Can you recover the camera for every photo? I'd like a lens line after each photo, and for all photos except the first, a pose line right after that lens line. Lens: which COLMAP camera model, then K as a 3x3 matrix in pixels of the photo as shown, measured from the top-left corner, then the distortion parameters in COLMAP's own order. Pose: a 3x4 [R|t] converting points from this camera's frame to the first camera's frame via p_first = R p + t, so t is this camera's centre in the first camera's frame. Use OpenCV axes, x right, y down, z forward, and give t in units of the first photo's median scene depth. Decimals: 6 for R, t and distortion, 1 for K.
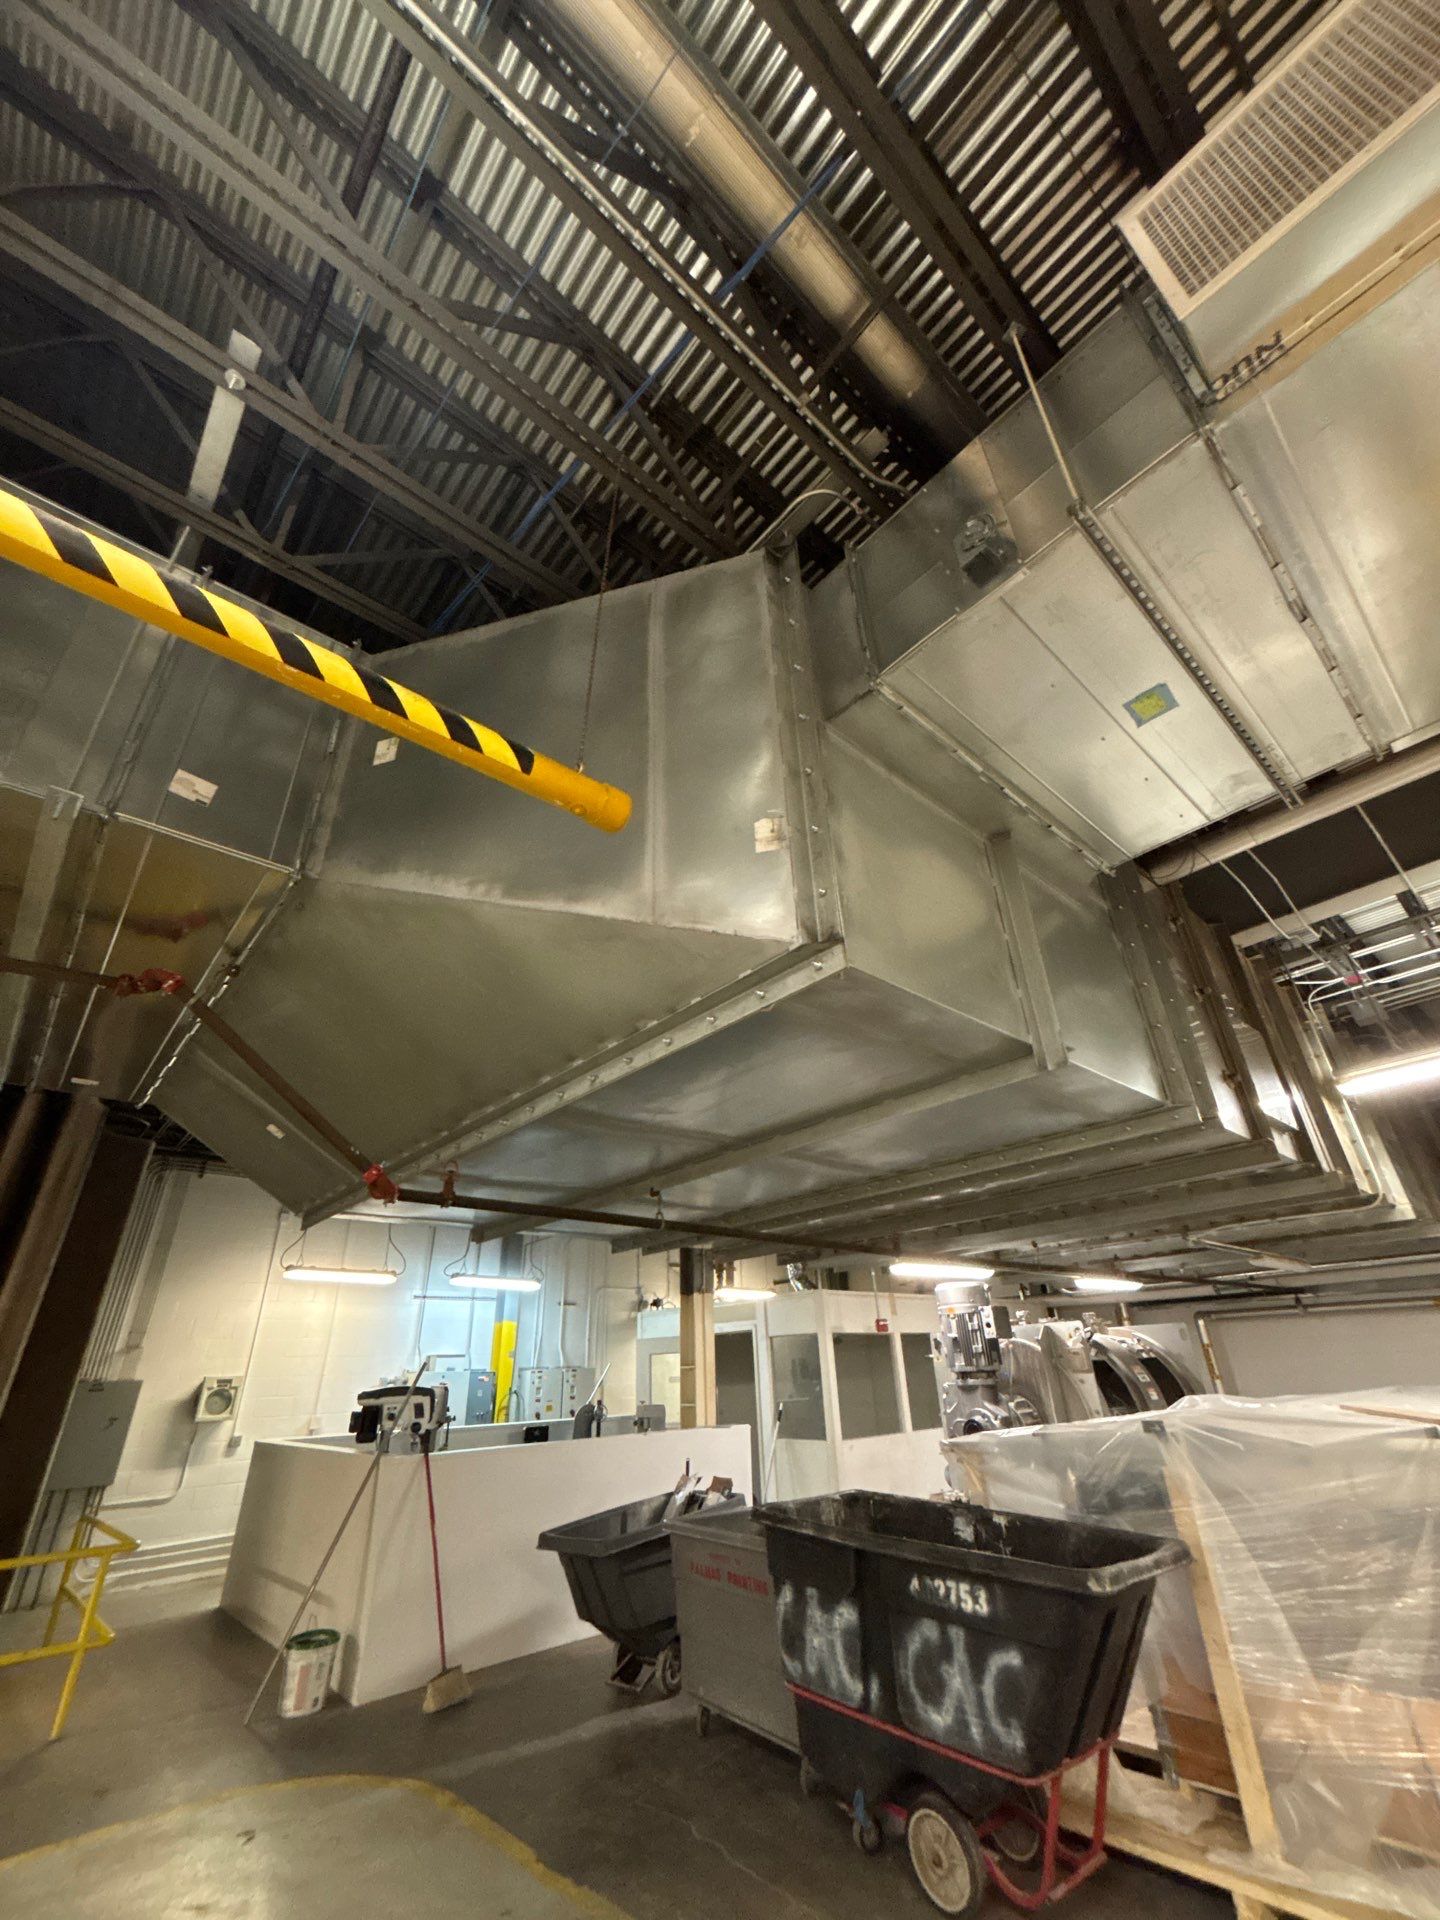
lens RADIAL K [[759.1, 0, 720.0], [0, 759.1, 960.0], [0, 0, 1]] dist [0.021455, 0.000123]
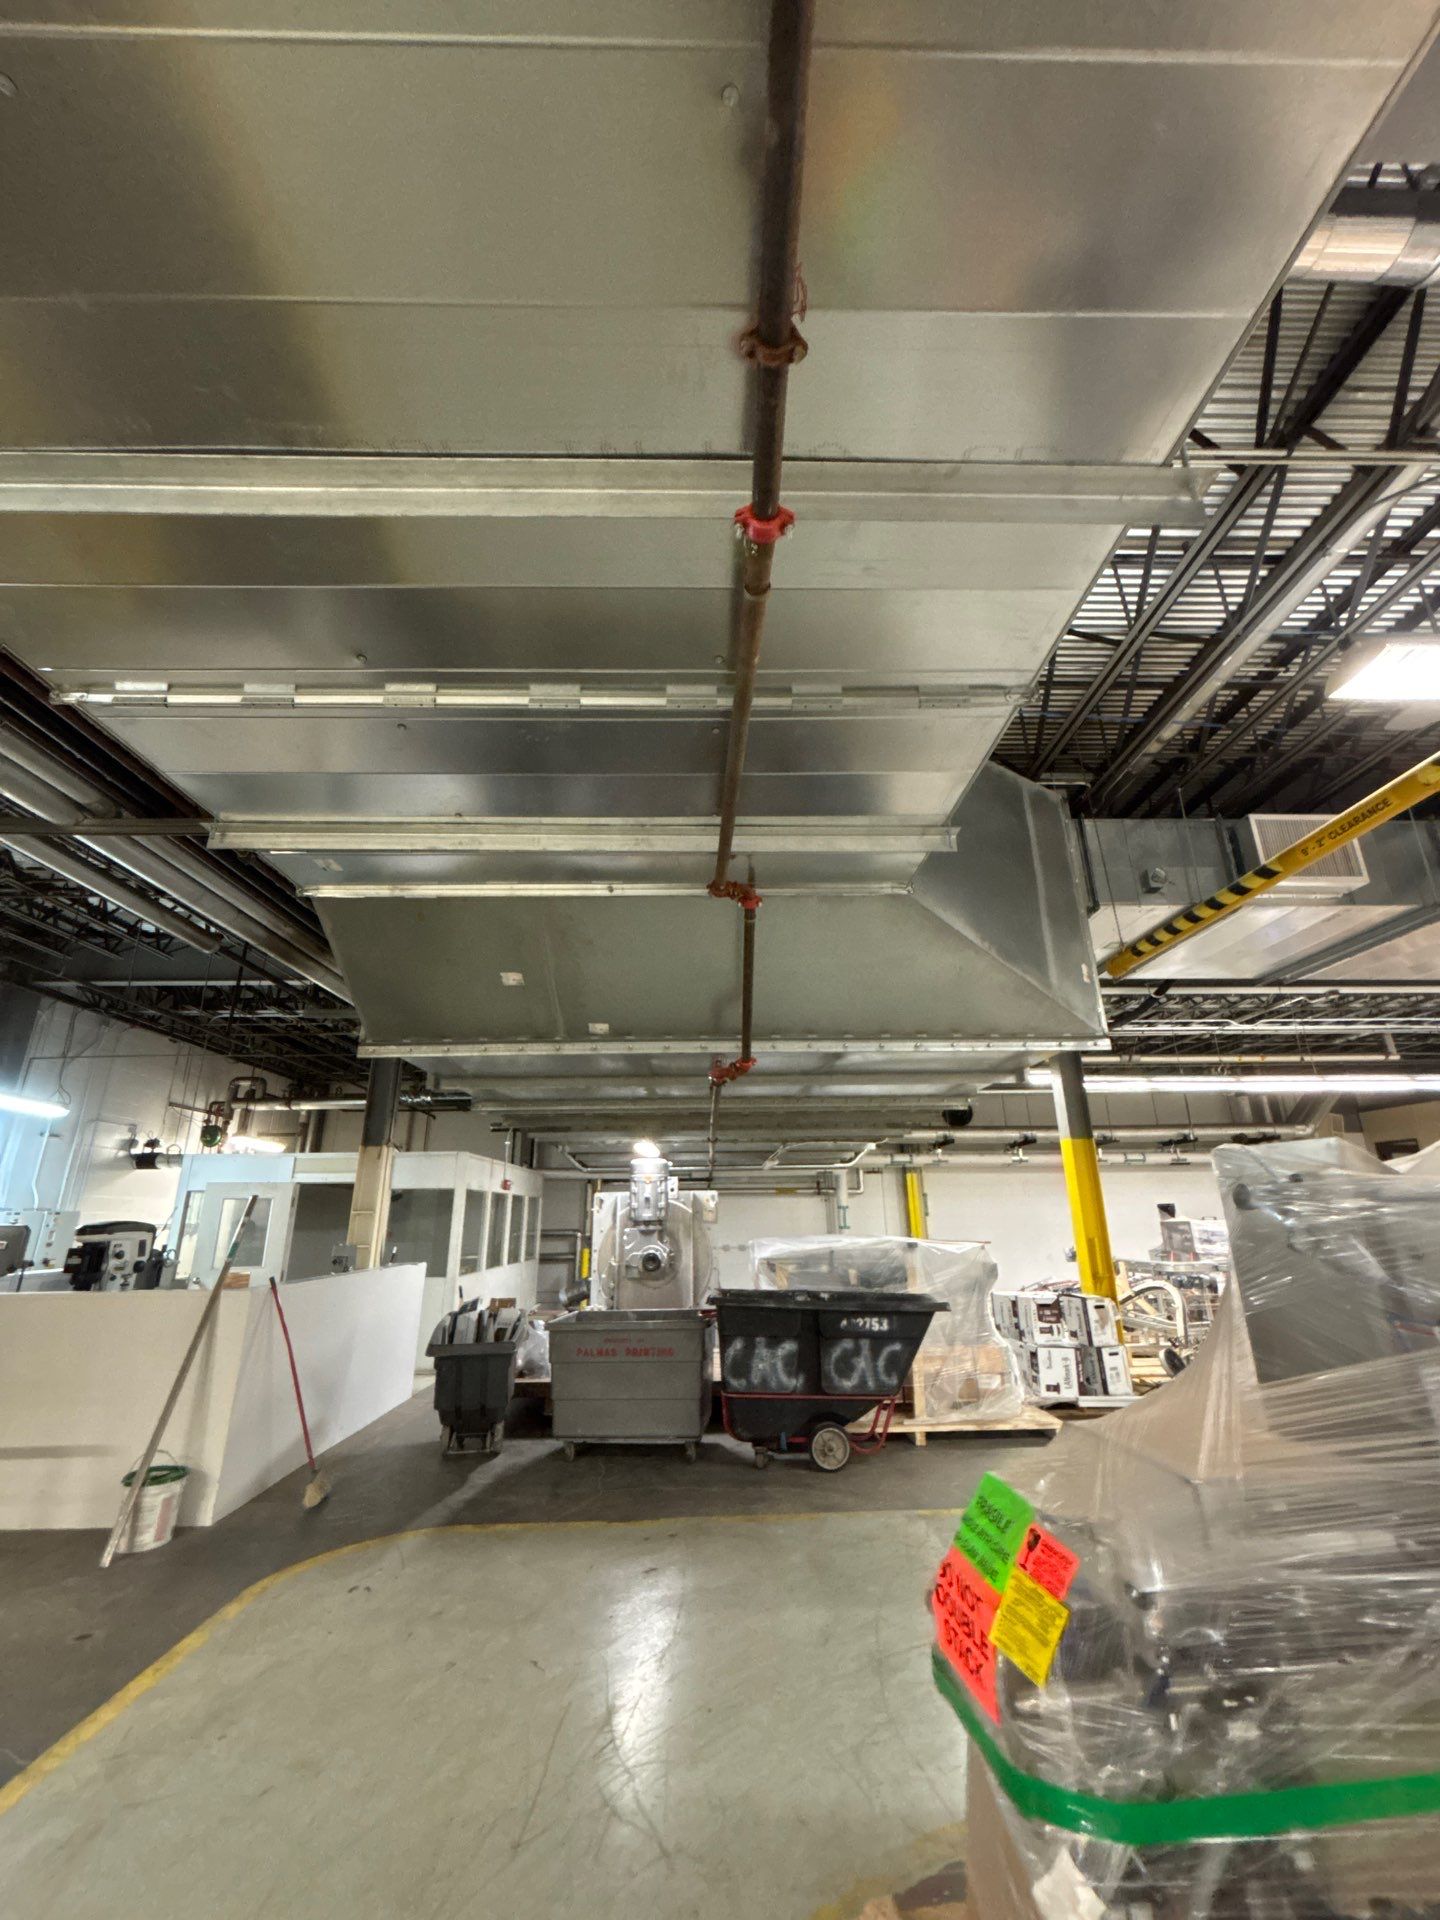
lens RADIAL K [[774.9, 0, 720.0], [0, 774.9, 960.0], [0, 0, 1]] dist [0.018093, 0.000199]
pose [[0.641060, 0.268930, 0.718832, -1.375688], [-0.375532, 0.926734, -0.011809, 0.143468], [-0.669342, -0.262374, 0.695084, 0.142100]]
